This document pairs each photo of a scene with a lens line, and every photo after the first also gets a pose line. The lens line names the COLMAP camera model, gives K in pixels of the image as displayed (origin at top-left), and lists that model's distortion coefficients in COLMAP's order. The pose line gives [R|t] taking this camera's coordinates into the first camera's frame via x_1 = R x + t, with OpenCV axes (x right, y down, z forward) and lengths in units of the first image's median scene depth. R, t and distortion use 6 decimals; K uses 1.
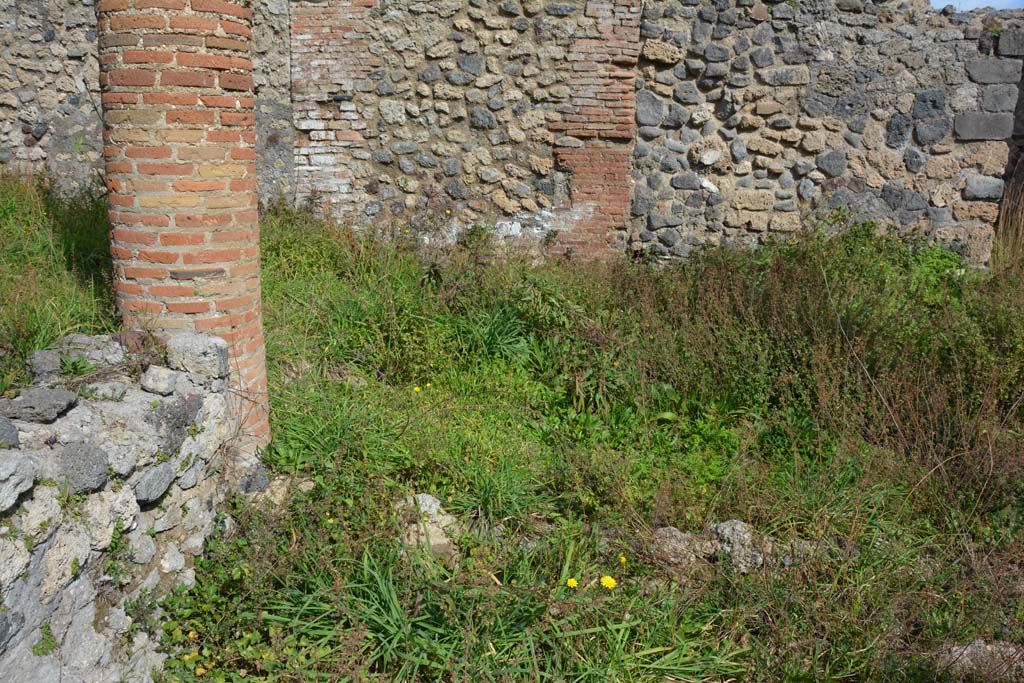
lens RADIAL K [[802.1, 0, 518.3], [0, 802.1, 344.6], [0, 0, 1]] dist [-0.144031, 0.108046]
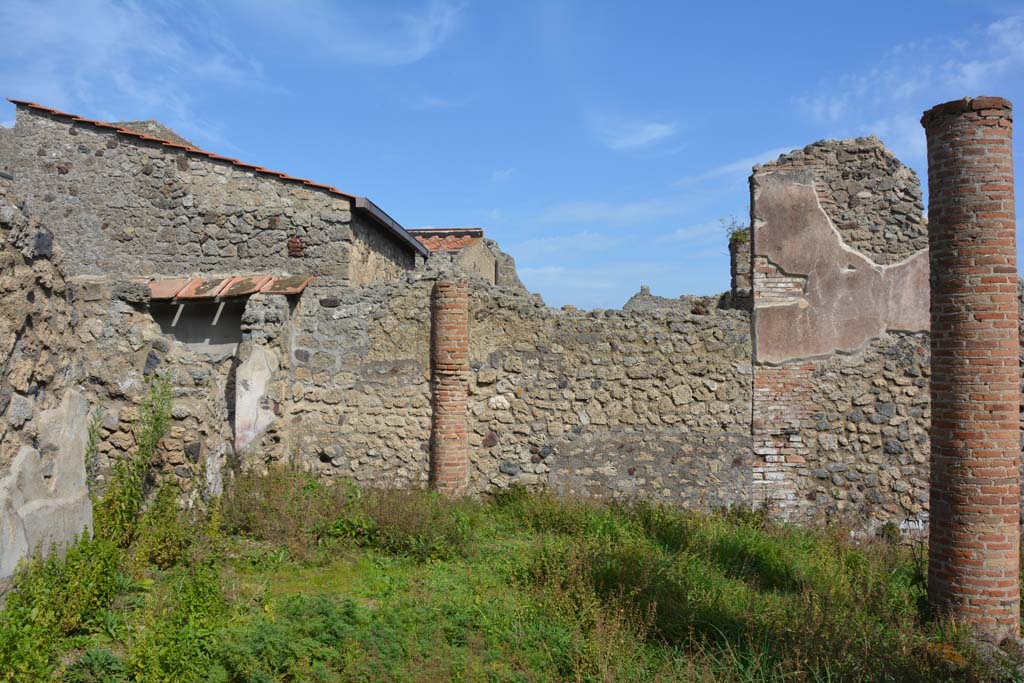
lens RADIAL K [[802.1, 0, 532.4], [0, 802.1, 346.7], [0, 0, 1]] dist [-0.144031, 0.108046]
pose [[0.999211, -0.017245, -0.035781, -0.631447], [0.006771, 0.961601, -0.274368, -0.078016], [0.039138, 0.273910, 0.960959, -0.409489]]
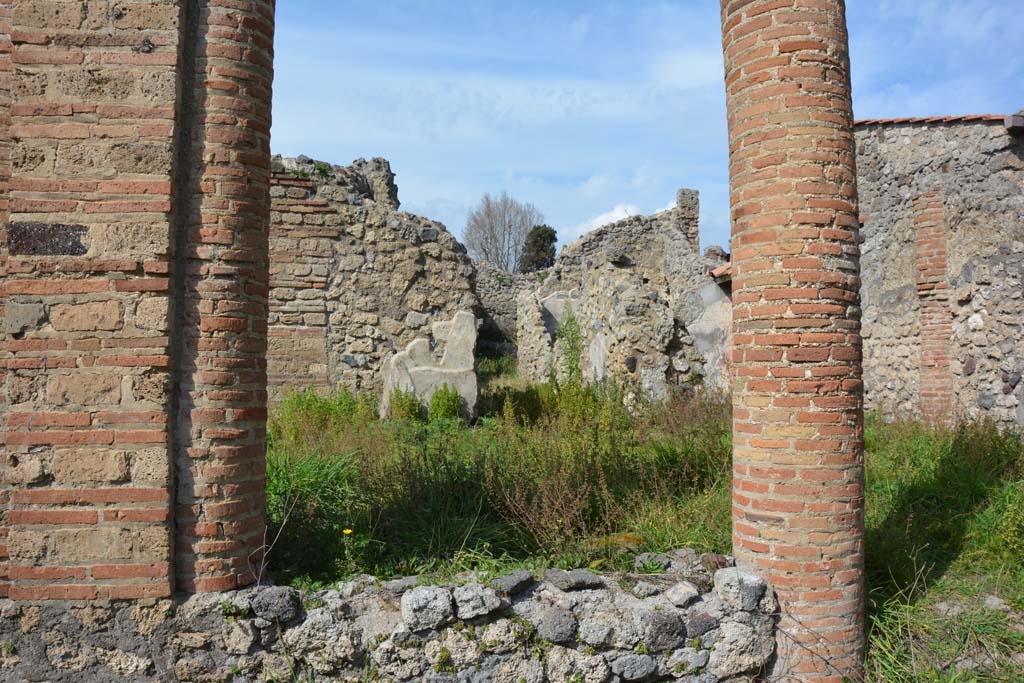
lens RADIAL K [[802.1, 0, 515.5], [0, 802.1, 345.1], [0, 0, 1]] dist [-0.144031, 0.108046]
pose [[0.194816, -0.066879, -0.978557, 0.288755], [-0.230628, 0.966578, -0.111975, -0.053200], [0.953340, 0.247497, 0.172881, 0.168982]]
